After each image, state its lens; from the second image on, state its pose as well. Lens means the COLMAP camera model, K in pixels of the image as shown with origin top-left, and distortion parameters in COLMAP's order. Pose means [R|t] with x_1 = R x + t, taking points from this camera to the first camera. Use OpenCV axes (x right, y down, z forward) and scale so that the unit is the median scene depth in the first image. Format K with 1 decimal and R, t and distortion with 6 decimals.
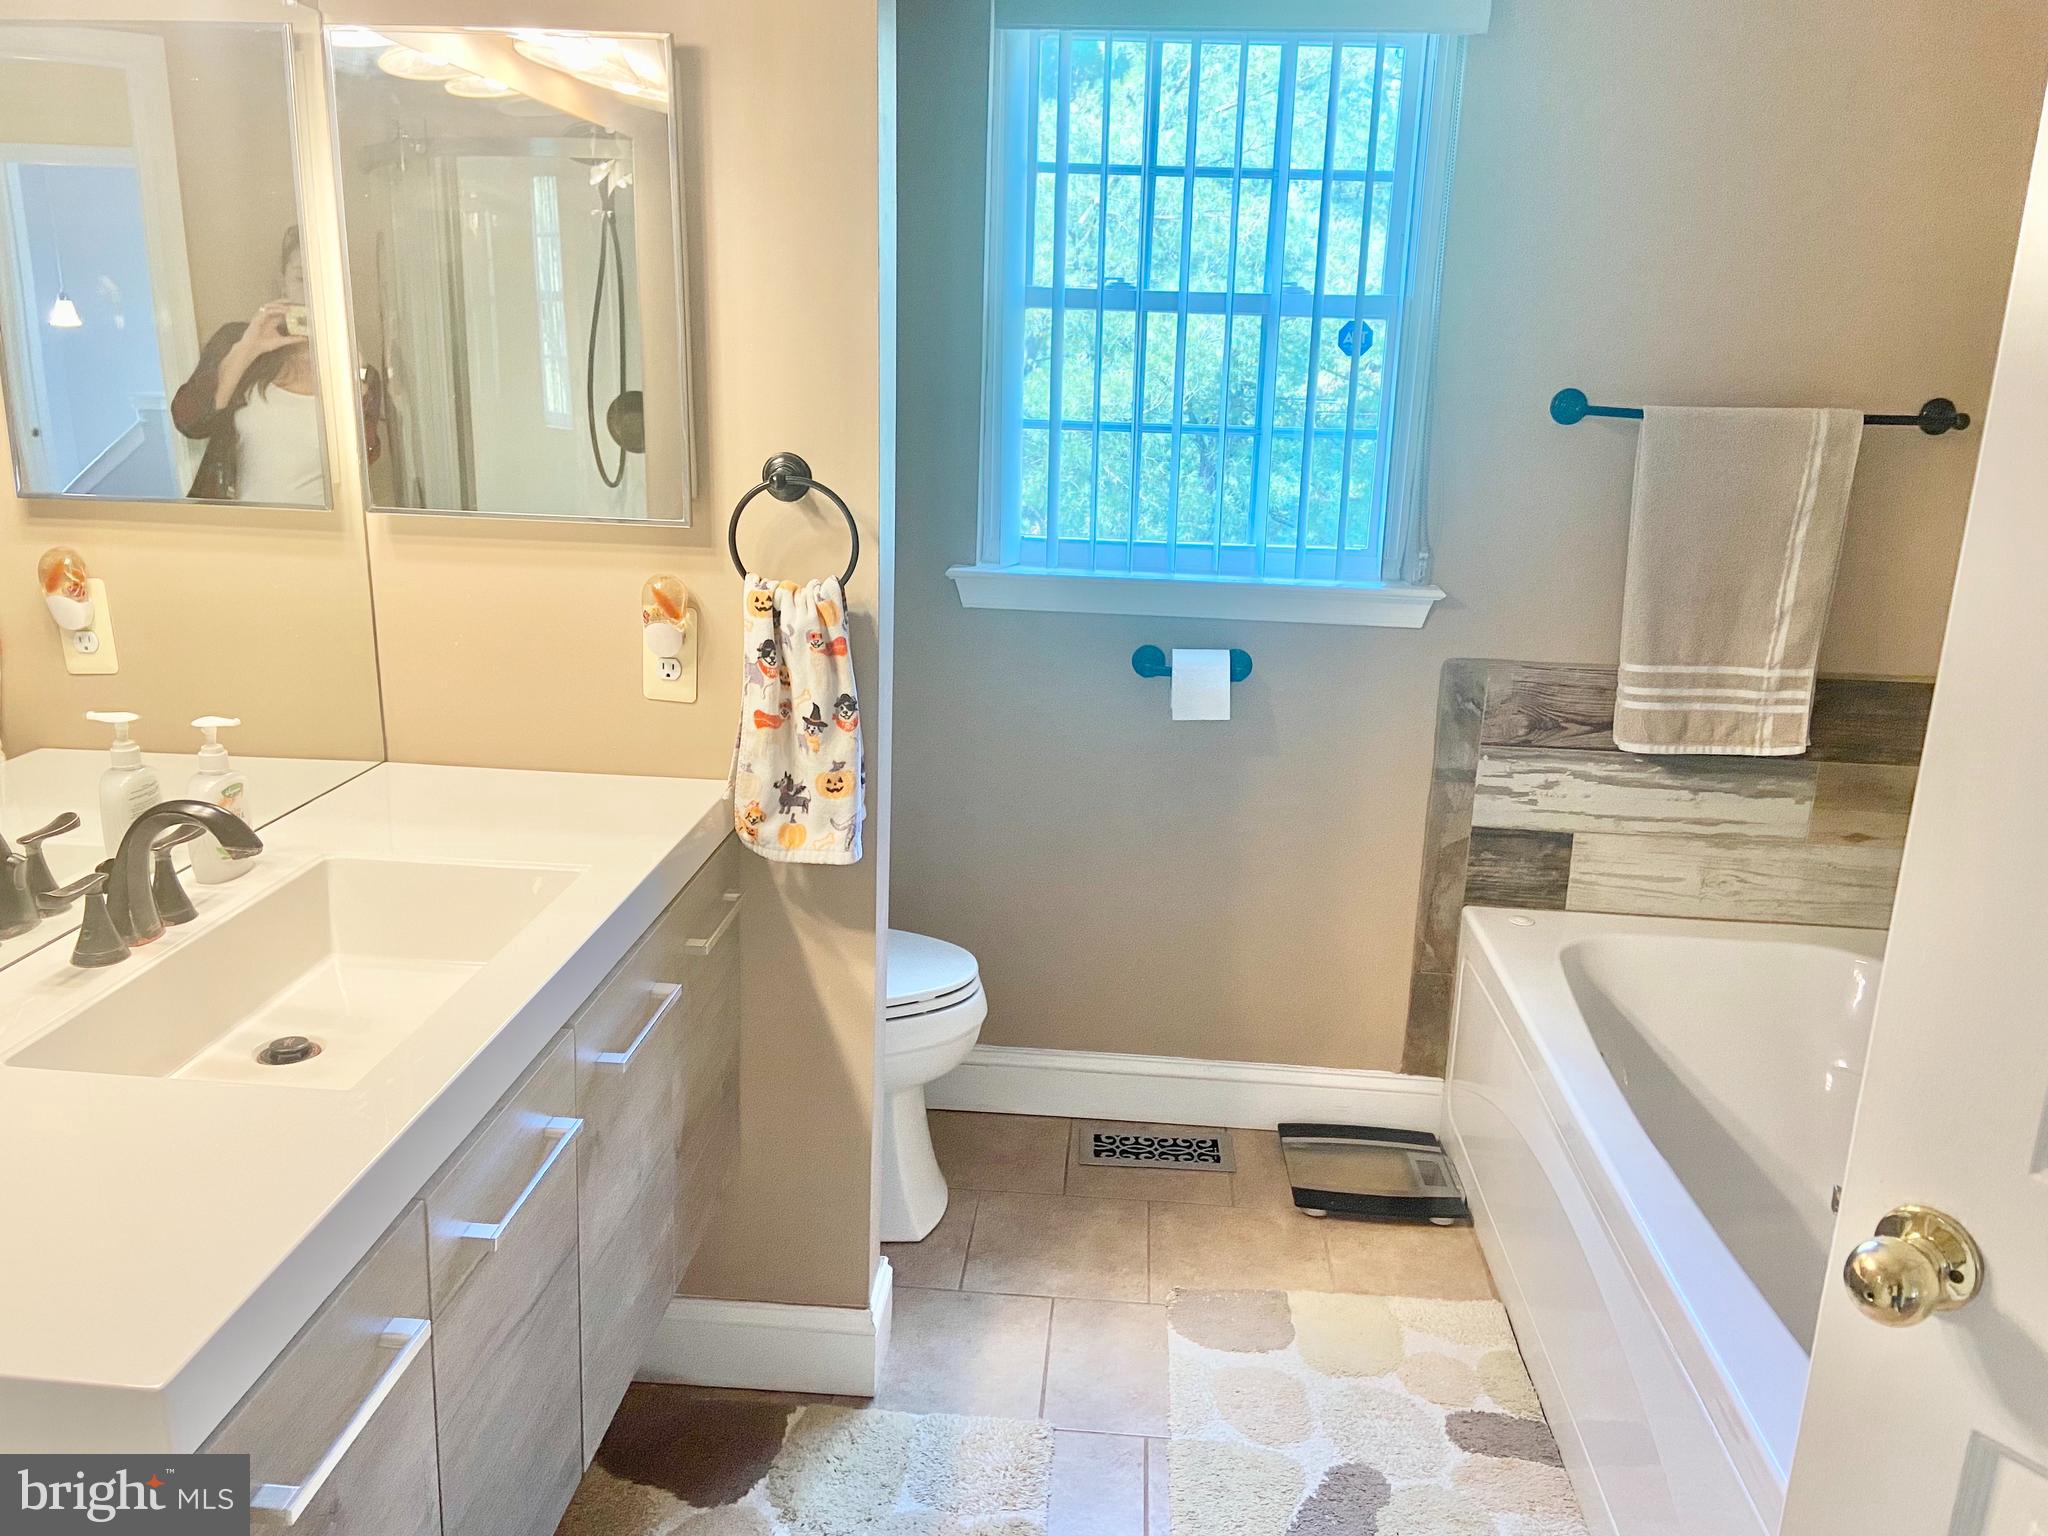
lens RADIAL K [[1545.3, 0, 1019.1], [0, 1545.3, 767.0], [0, 0, 1]] dist [0.025473, -0.020935]
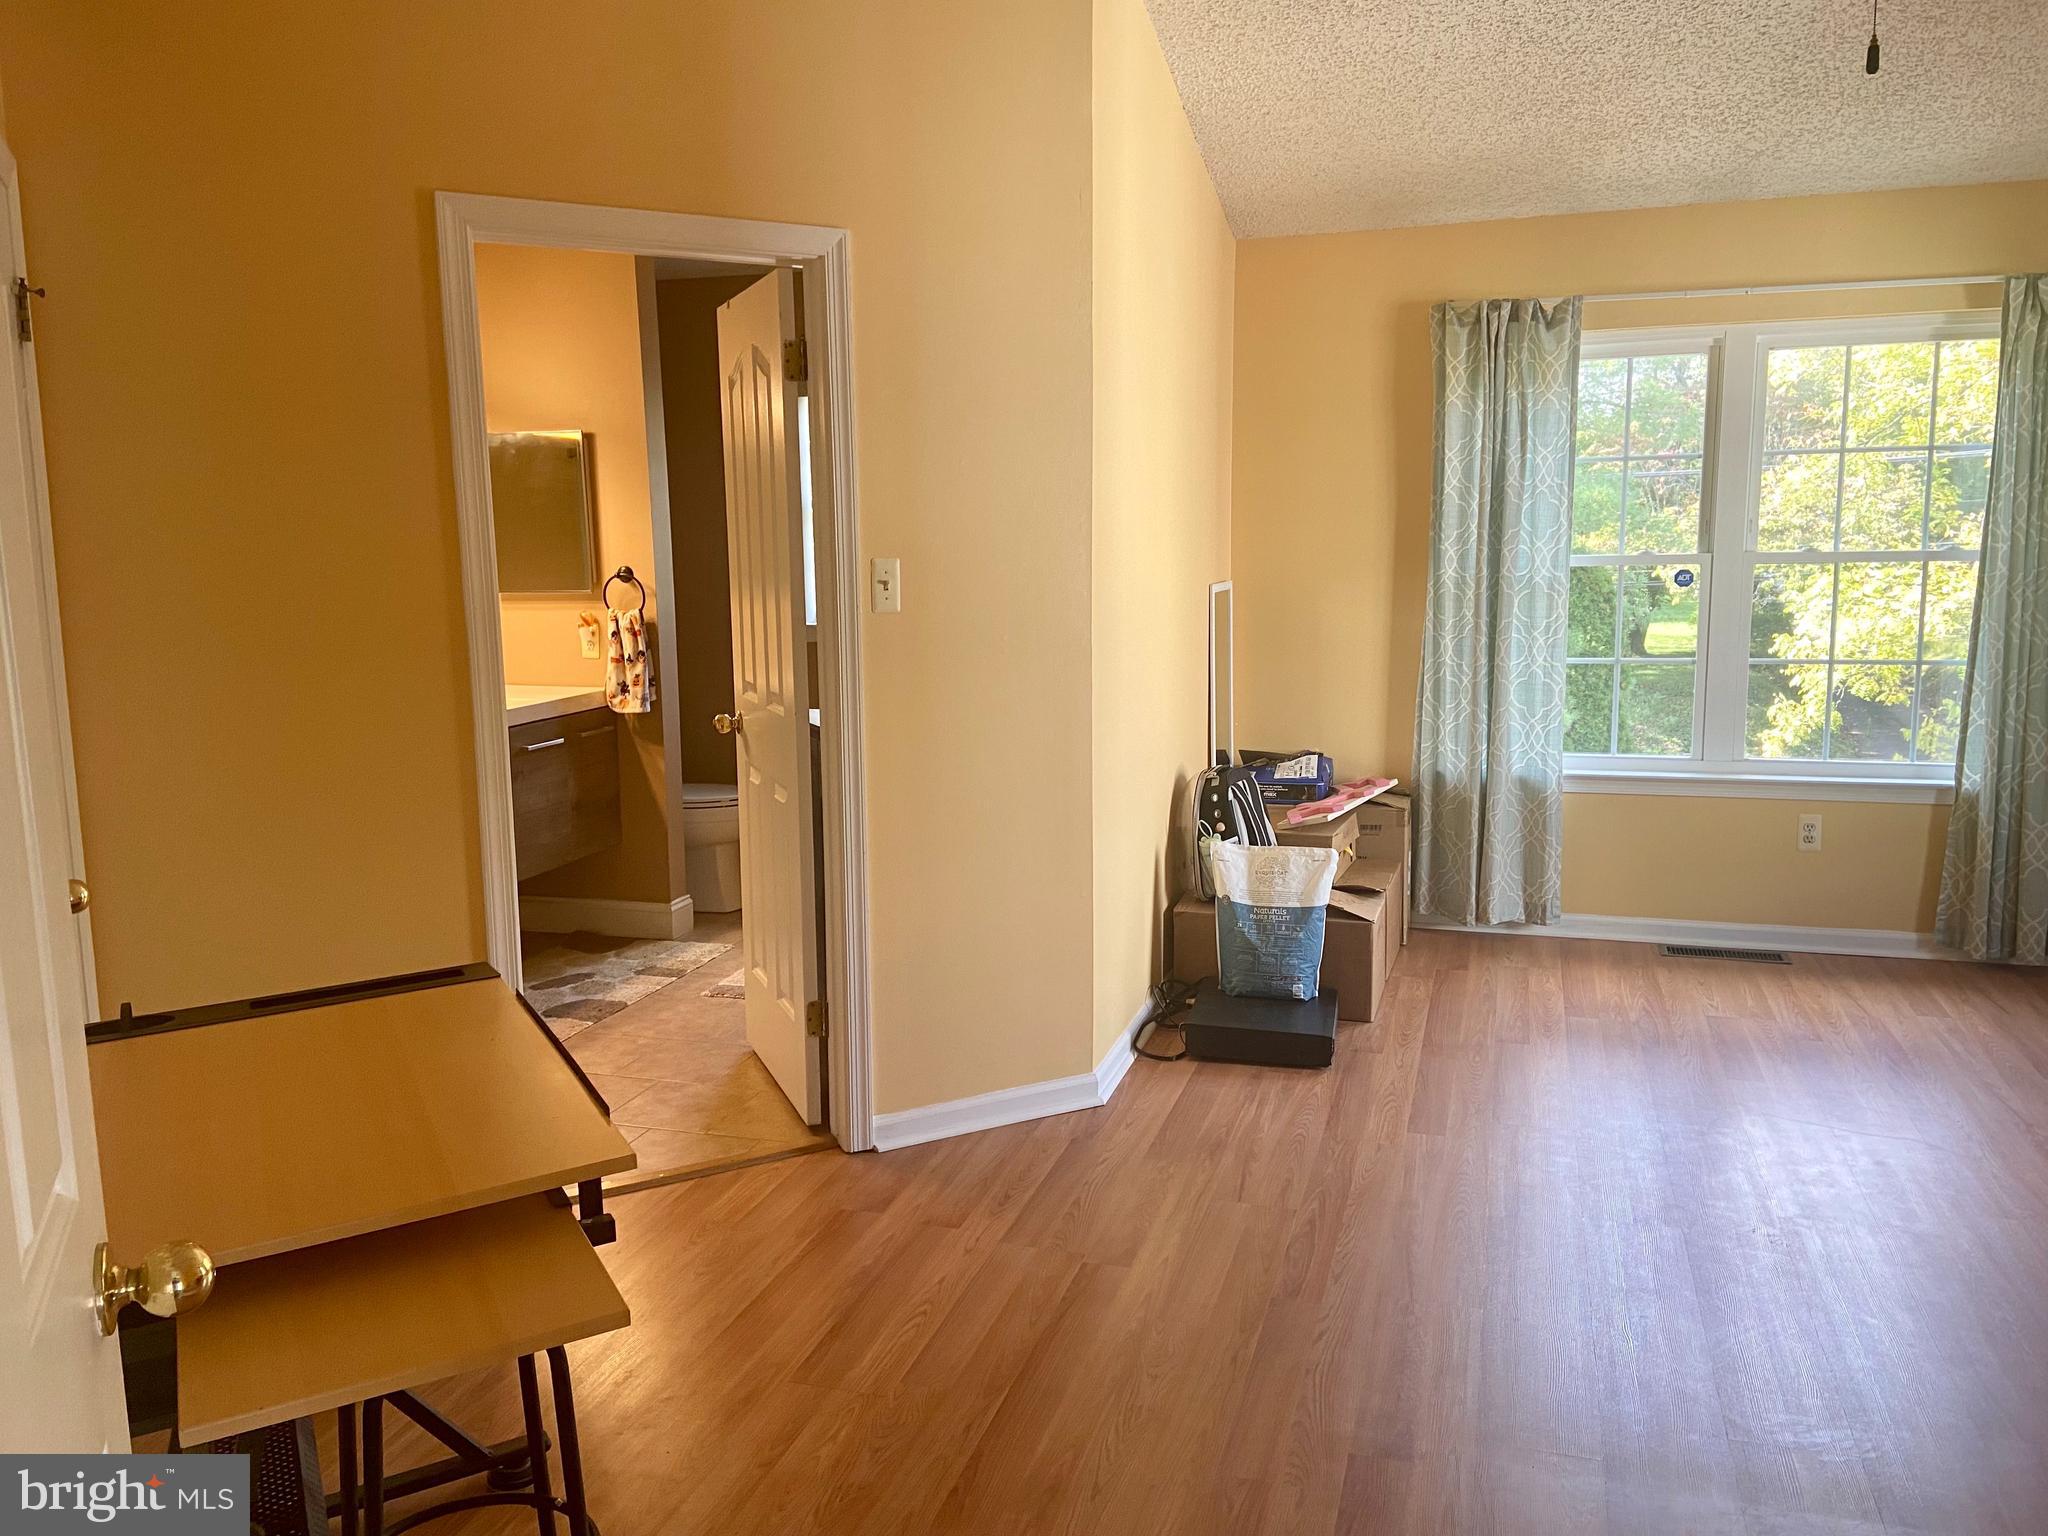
lens RADIAL K [[1545.3, 0, 1029.2], [0, 1545.3, 772.8], [0, 0, 1]] dist [0.025473, -0.020935]
pose [[0.975521, -0.000246, -0.219904, 1.176993], [-0.025185, 0.993295, -0.112833, 0.466917], [0.218457, 0.115609, 0.968974, -1.515254]]
